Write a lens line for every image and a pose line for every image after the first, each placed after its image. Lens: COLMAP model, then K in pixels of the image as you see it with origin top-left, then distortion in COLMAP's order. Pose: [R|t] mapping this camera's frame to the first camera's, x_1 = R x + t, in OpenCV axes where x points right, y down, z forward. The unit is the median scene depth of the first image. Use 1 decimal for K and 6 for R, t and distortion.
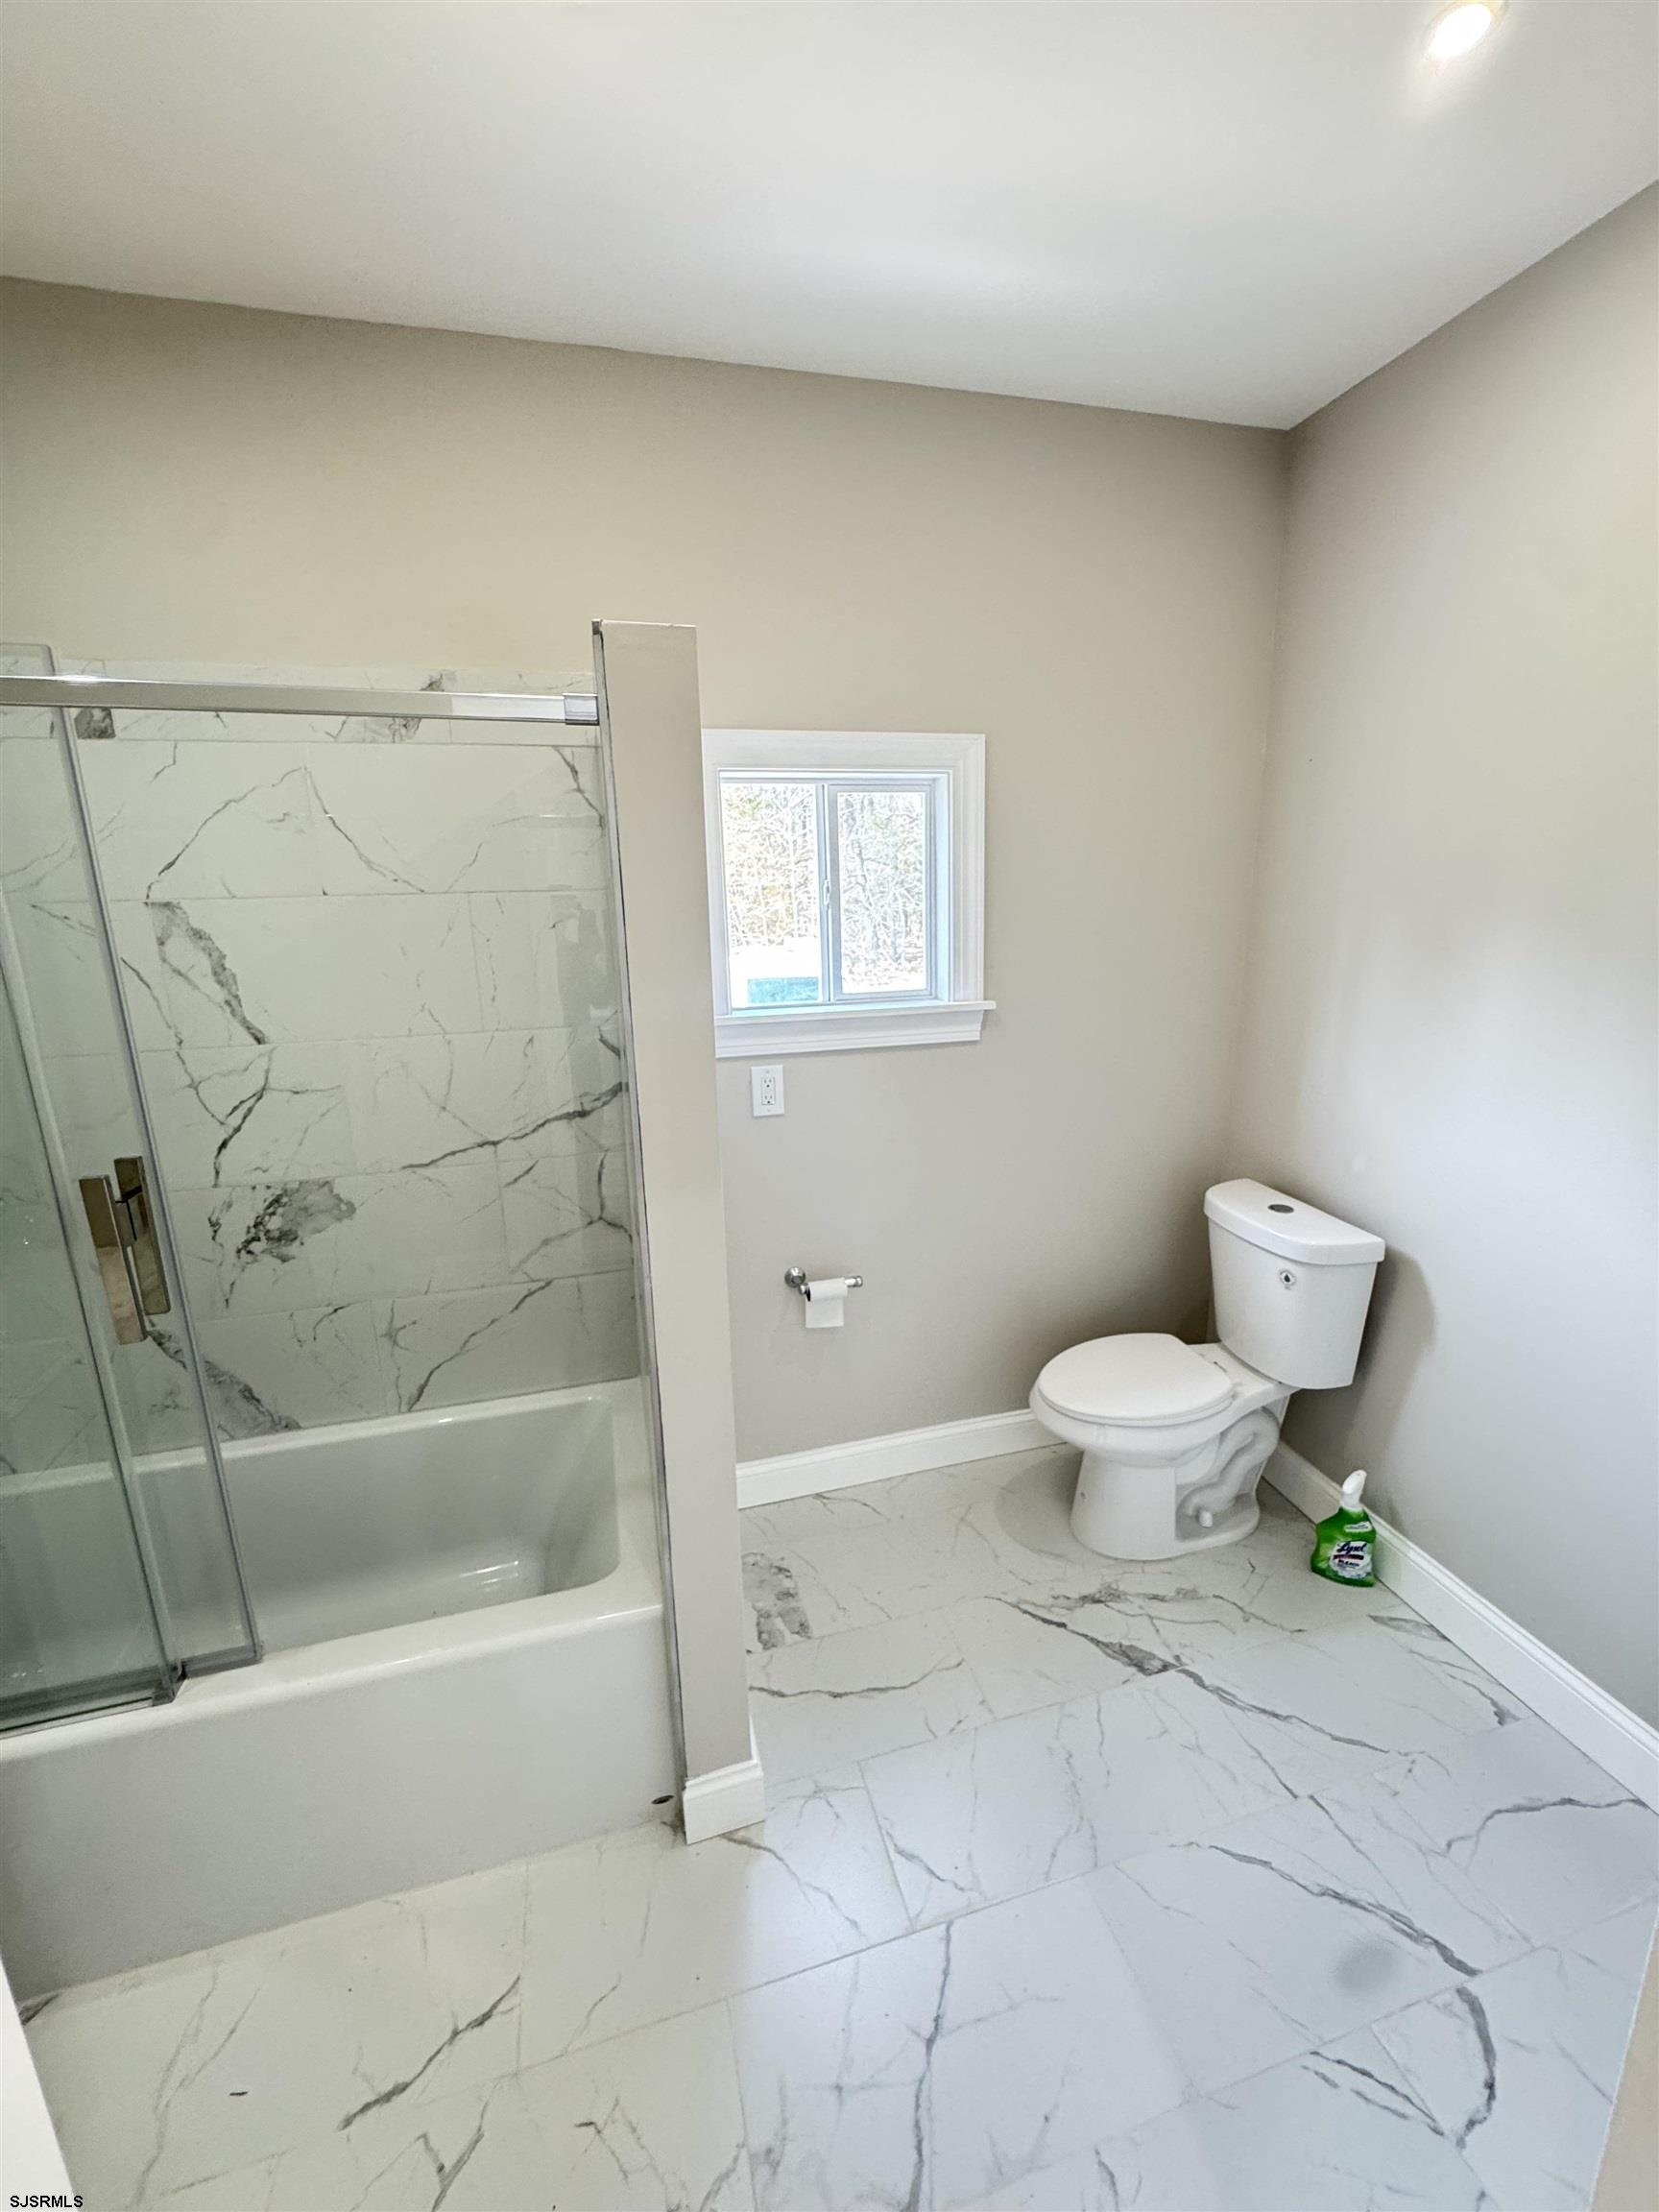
lens RADIAL K [[887.5, 0, 838.5], [0, 887.5, 1106.9], [0, 0, 1]] dist [-0.005279, 0.000677]
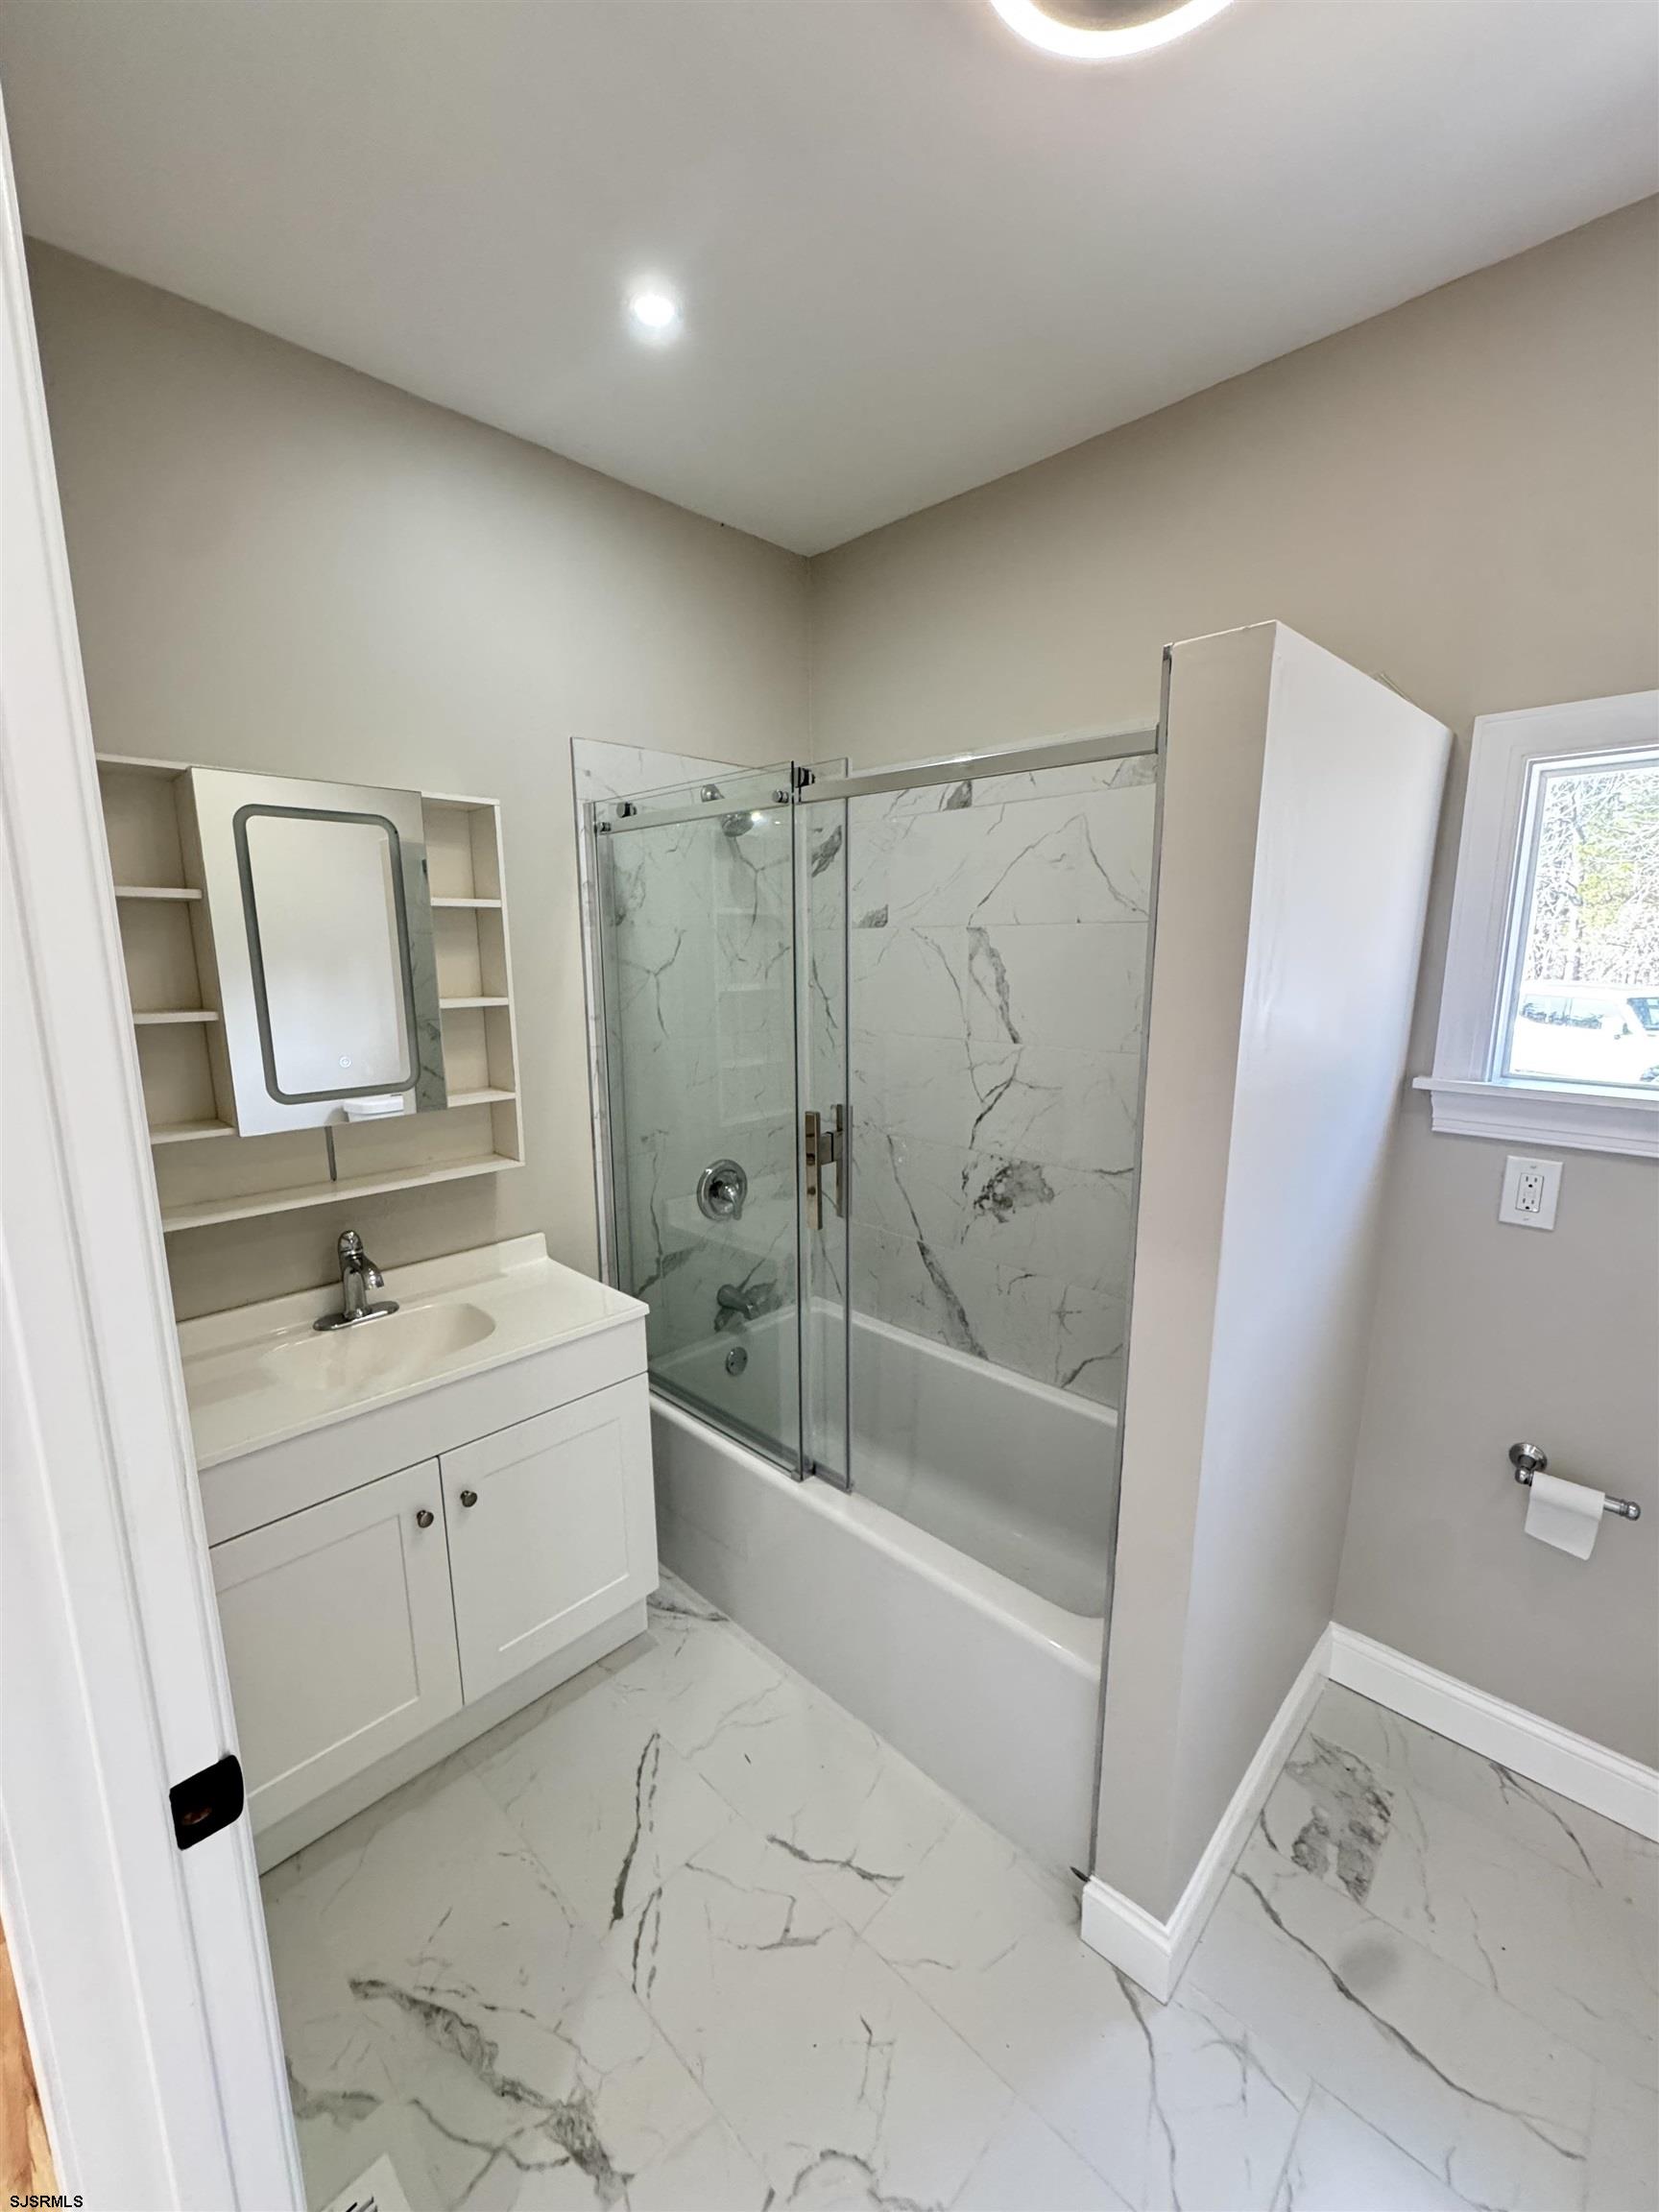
lens RADIAL K [[887.5, 0, 827.5], [0, 887.5, 1104.9], [0, 0, 1]] dist [-0.005279, 0.000677]
pose [[0.507819, 0.177120, -0.843059, 0.258019], [-0.201545, 0.975903, 0.083628, -0.036861], [0.837555, 0.127446, 0.531280, 0.136479]]
